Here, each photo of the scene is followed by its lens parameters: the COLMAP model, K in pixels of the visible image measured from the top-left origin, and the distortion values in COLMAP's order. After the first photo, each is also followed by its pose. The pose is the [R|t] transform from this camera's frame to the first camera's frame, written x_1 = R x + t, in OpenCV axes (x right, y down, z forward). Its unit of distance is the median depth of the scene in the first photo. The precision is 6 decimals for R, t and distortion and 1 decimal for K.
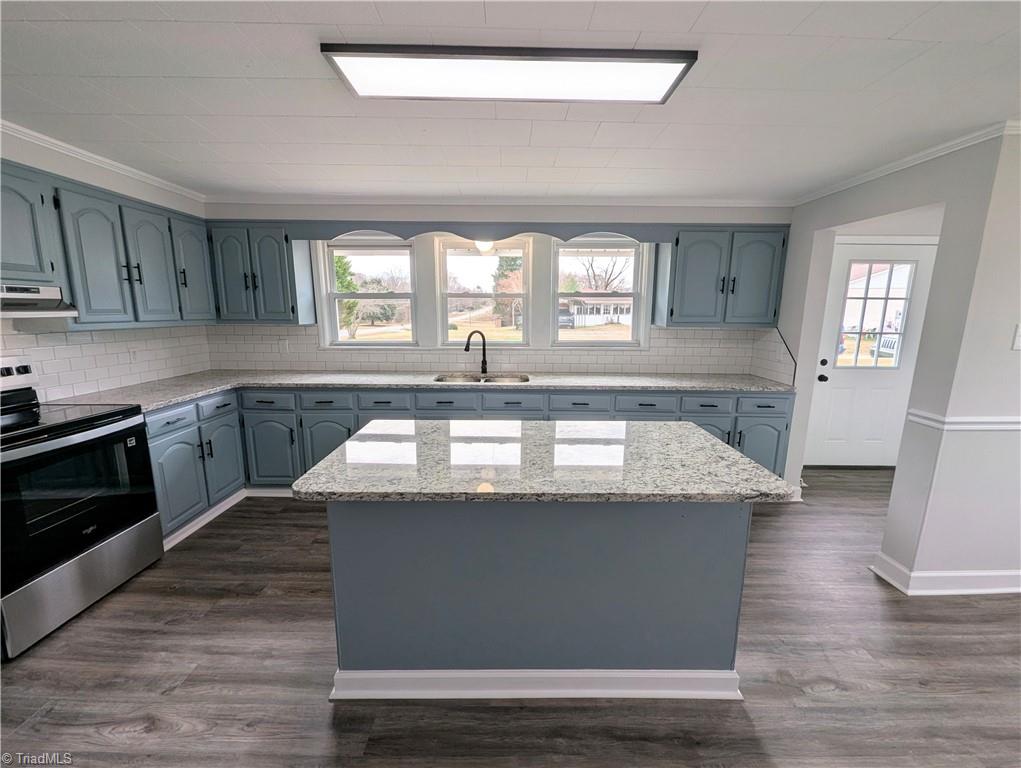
lens RADIAL K [[423.8, 0, 515.1], [0, 423.8, 385.4], [0, 0, 1]] dist [0.002330, -0.001897]
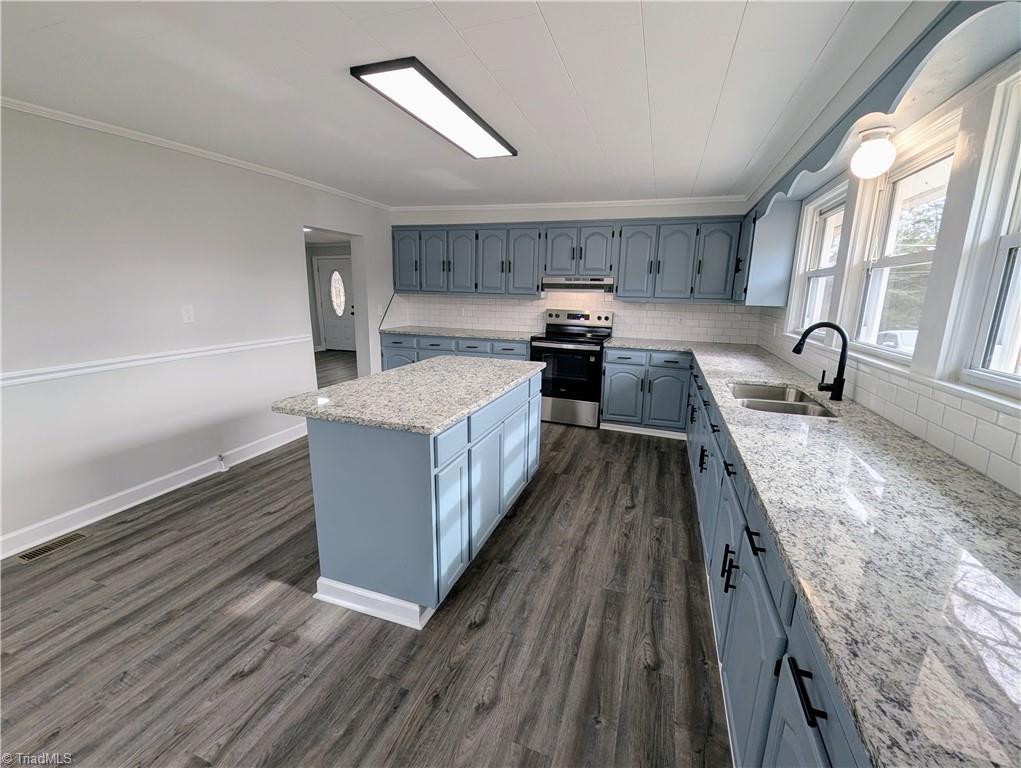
lens RADIAL K [[423.8, 0, 514.3], [0, 423.8, 383.1], [0, 0, 1]] dist [0.002330, -0.001897]
pose [[-0.337221, 0.189529, -0.922150, 0.727293], [-0.185016, 0.947081, 0.262311, -0.146596], [0.923066, 0.259069, -0.284309, 0.926413]]
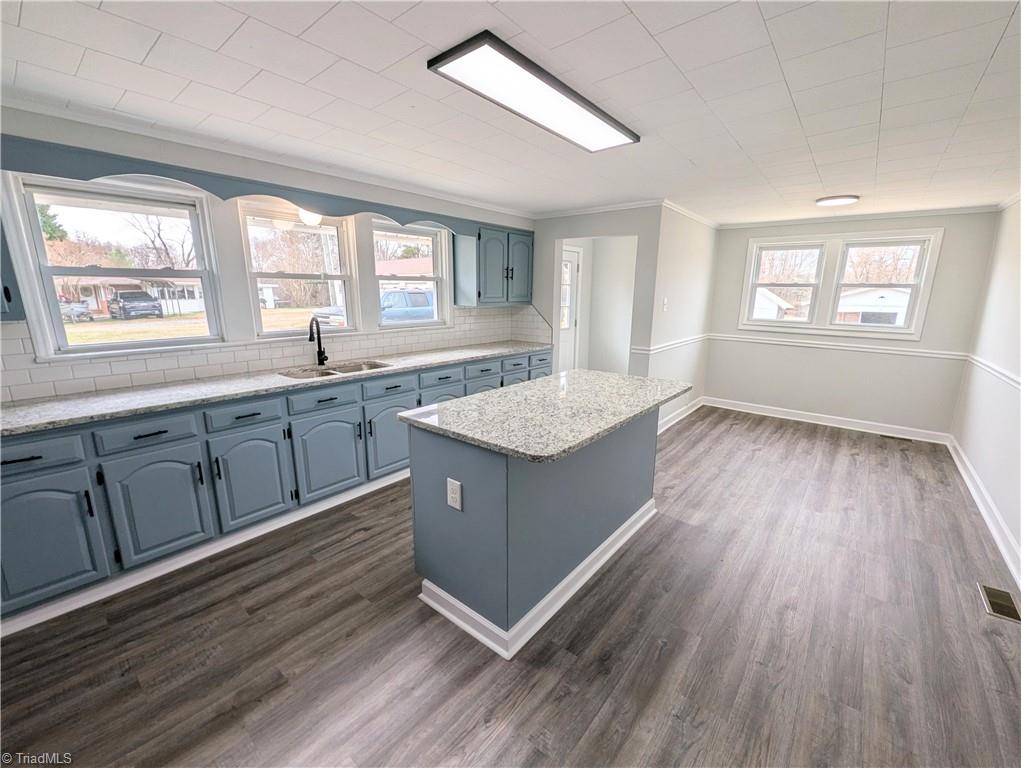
lens RADIAL K [[423.8, 0, 515.6], [0, 423.8, 385.9], [0, 0, 1]] dist [0.002330, -0.001897]
pose [[0.641279, -0.169147, 0.748432, -0.590359], [0.138802, 0.984881, 0.103656, -0.026158], [-0.754649, 0.037412, 0.655061, 0.139883]]
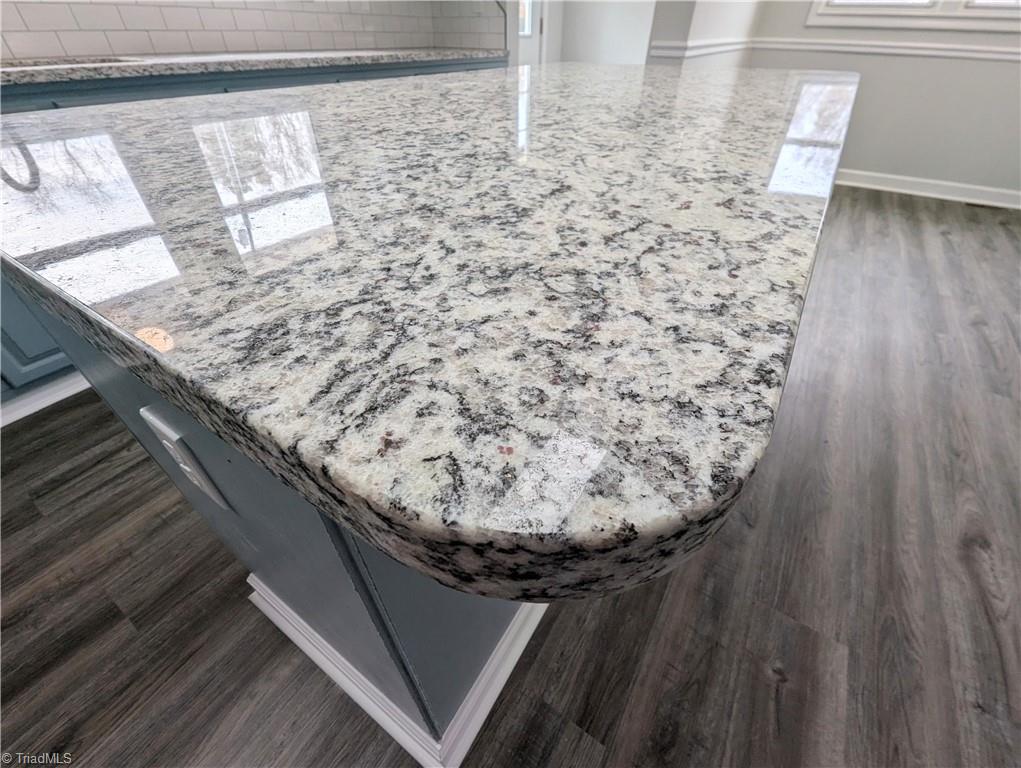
lens RADIAL K [[423.8, 0, 516.4], [0, 423.8, 383.9], [0, 0, 1]] dist [0.002330, -0.001897]
pose [[0.547630, -0.538644, 0.640284, -0.242393], [0.147762, 0.815461, 0.559633, 0.079707], [-0.823570, -0.211862, 0.526162, 0.423768]]
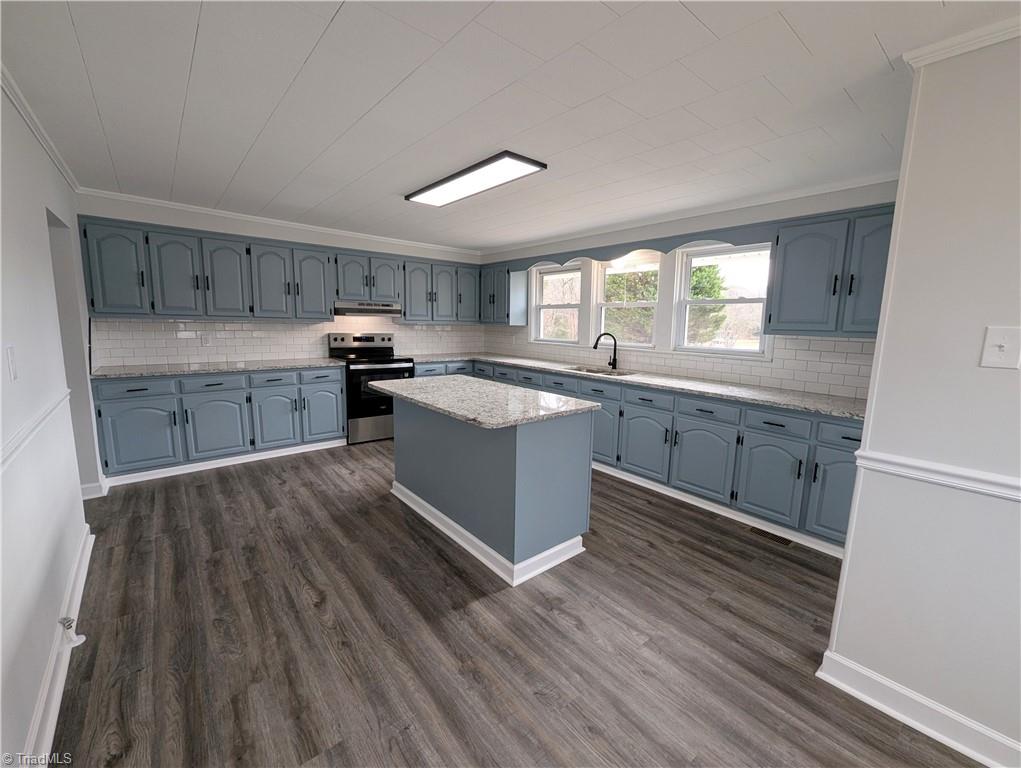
lens RADIAL K [[423.8, 0, 514.5], [0, 423.8, 383.0], [0, 0, 1]] dist [0.002330, -0.001897]
pose [[0.633092, 0.120259, -0.764678, 0.819141], [-0.150883, 0.988082, 0.030474, 0.019533], [0.759229, 0.096084, 0.643692, 0.023837]]
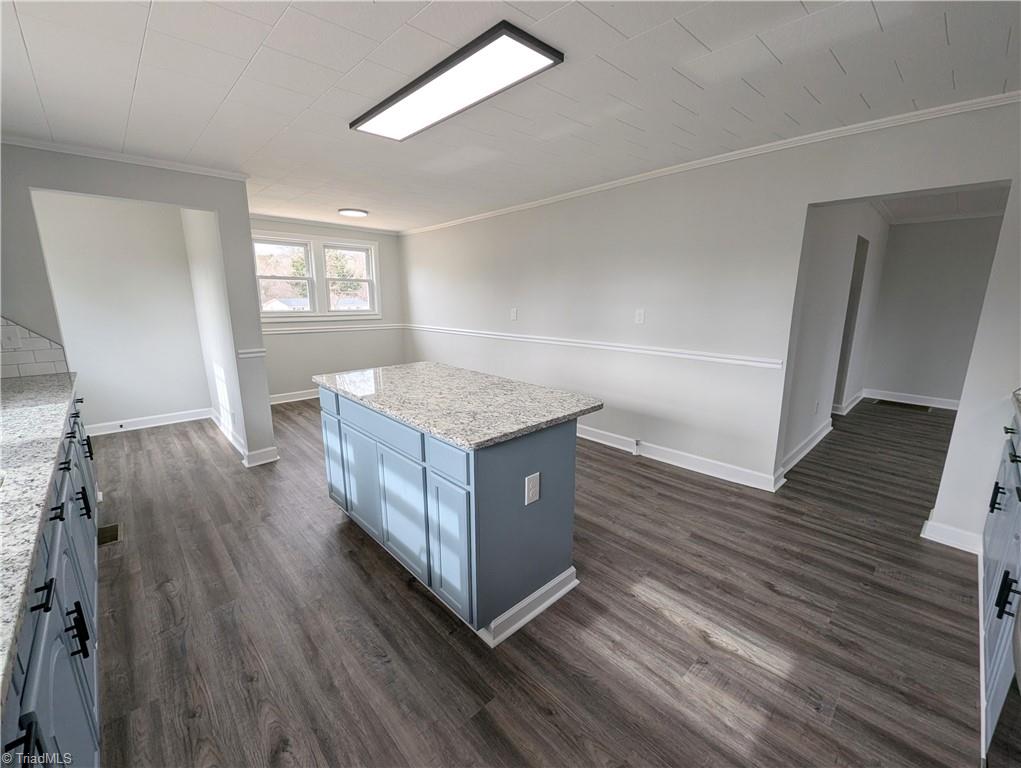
lens RADIAL K [[423.8, 0, 515.9], [0, 423.8, 383.3], [0, 0, 1]] dist [0.002330, -0.001897]
pose [[-0.686853, -0.168607, 0.706969, -0.604142], [0.120067, 0.933031, 0.339172, -0.168594], [-0.716810, 0.317845, -0.620611, 0.943355]]
